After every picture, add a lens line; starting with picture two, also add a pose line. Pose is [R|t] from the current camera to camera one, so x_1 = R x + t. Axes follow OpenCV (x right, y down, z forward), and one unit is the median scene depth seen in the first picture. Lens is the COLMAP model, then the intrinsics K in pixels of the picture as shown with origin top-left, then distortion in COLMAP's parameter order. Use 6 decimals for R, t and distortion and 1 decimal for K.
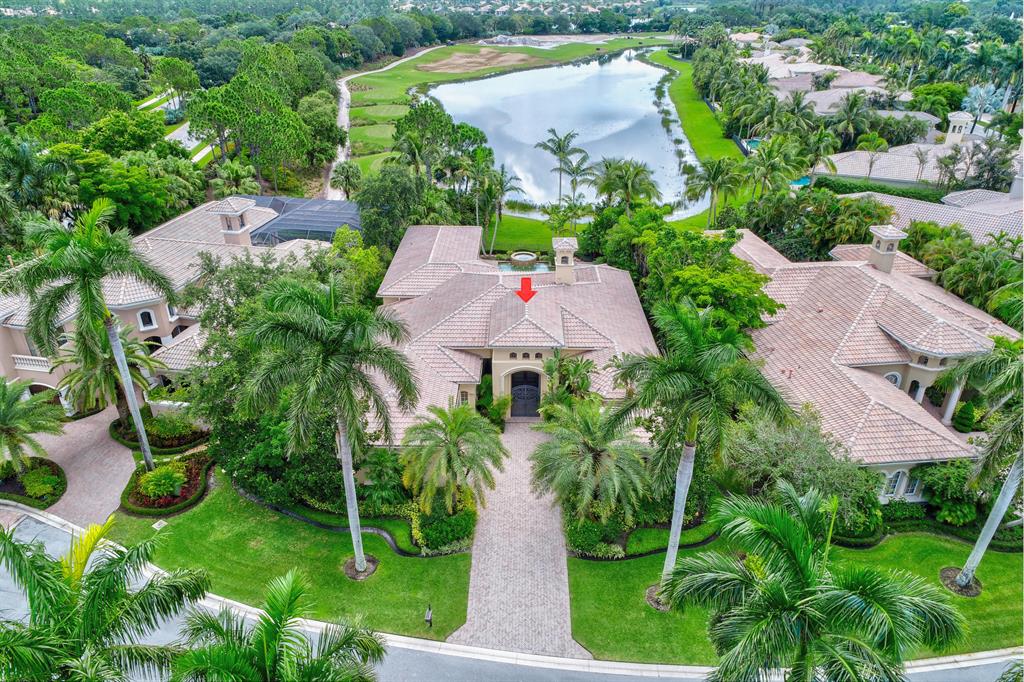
lens RADIAL K [[692.9, 0, 509.3], [0, 692.9, 341.9], [0, 0, 1]] dist [0.005793, -0.000951]
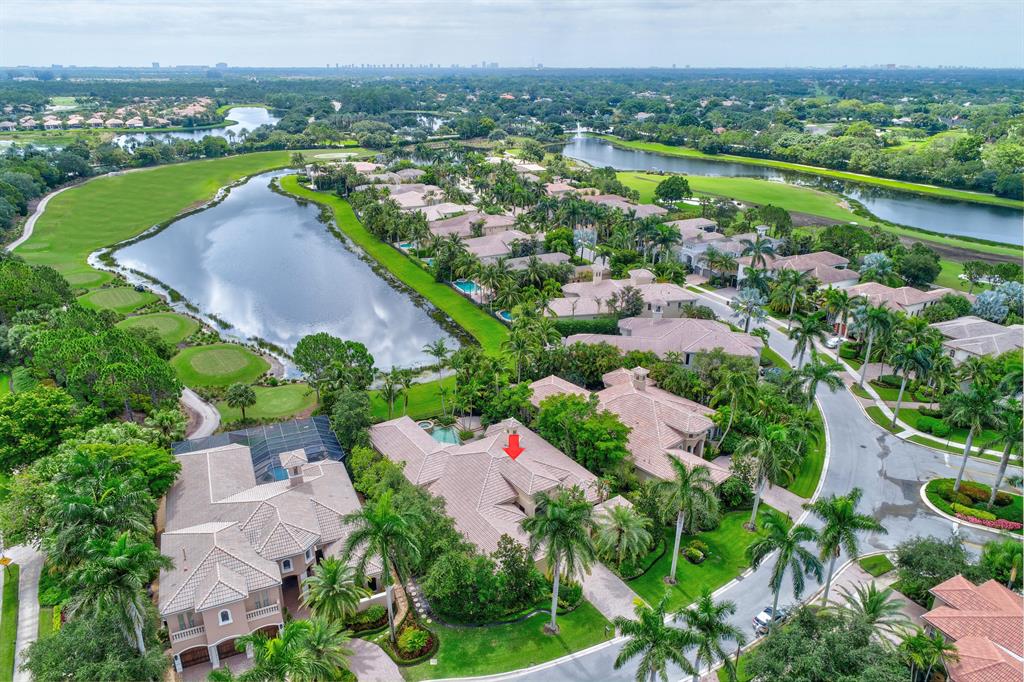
lens RADIAL K [[692.9, 0, 509.3], [0, 692.9, 341.9], [0, 0, 1]] dist [0.005793, -0.000951]
pose [[0.818879, -0.211053, 0.533754, -0.838999], [0.261066, 0.965136, -0.018898, -0.318956], [-0.511157, 0.154820, 0.845429, -0.507424]]
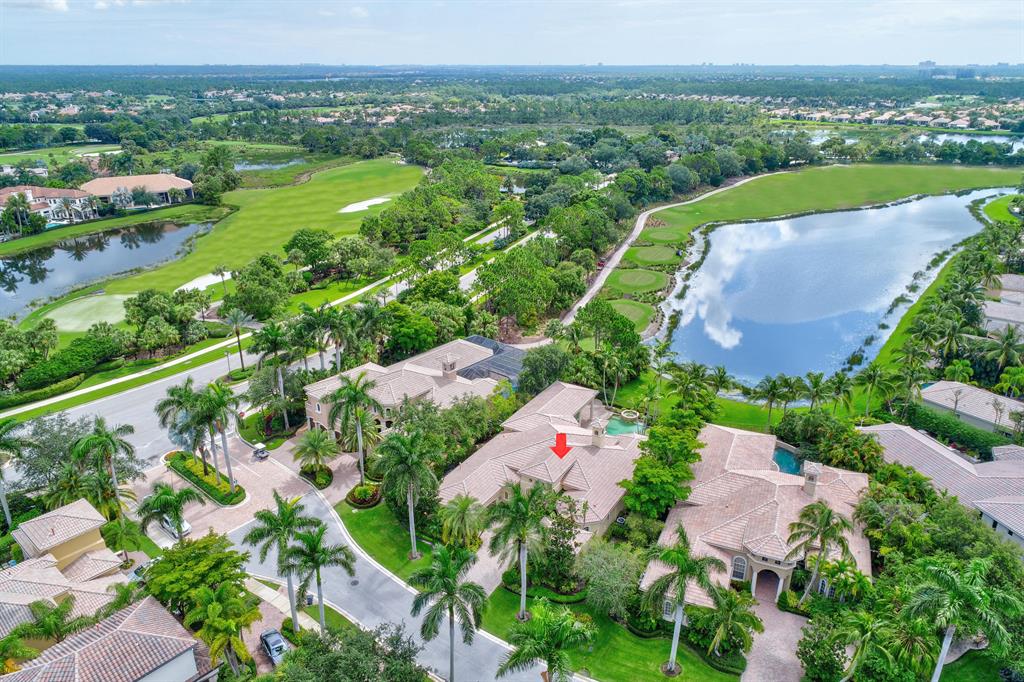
lens RADIAL K [[712.2, 0, 509.3], [0, 712.2, 319.2], [0, 0, 1]] dist [0.007222, 0.002846]
pose [[0.866307, 0.170676, -0.469448, 0.694463], [-0.230117, 0.970510, -0.071806, -0.221609], [0.443349, 0.170234, 0.880035, -0.701559]]
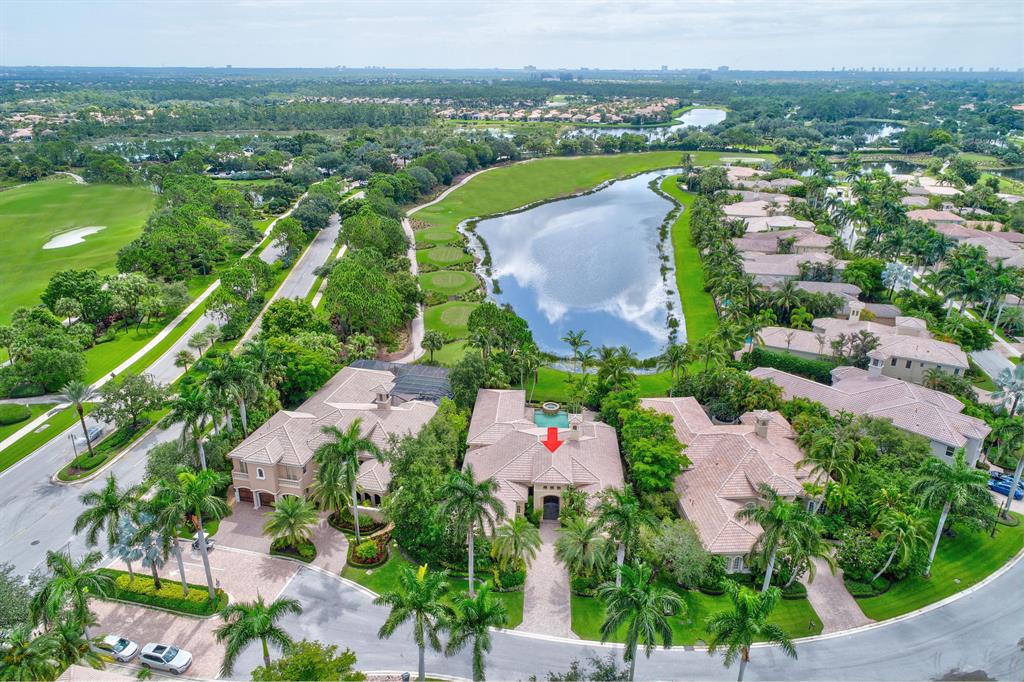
lens RADIAL K [[692.9, 0, 509.3], [0, 692.9, 341.9], [0, 0, 1]] dist [0.005793, -0.000951]
pose [[0.999137, 0.020689, -0.036017, -0.028622], [-0.024101, 0.994988, -0.097045, -0.167216], [0.033829, 0.097829, 0.994628, -0.811530]]
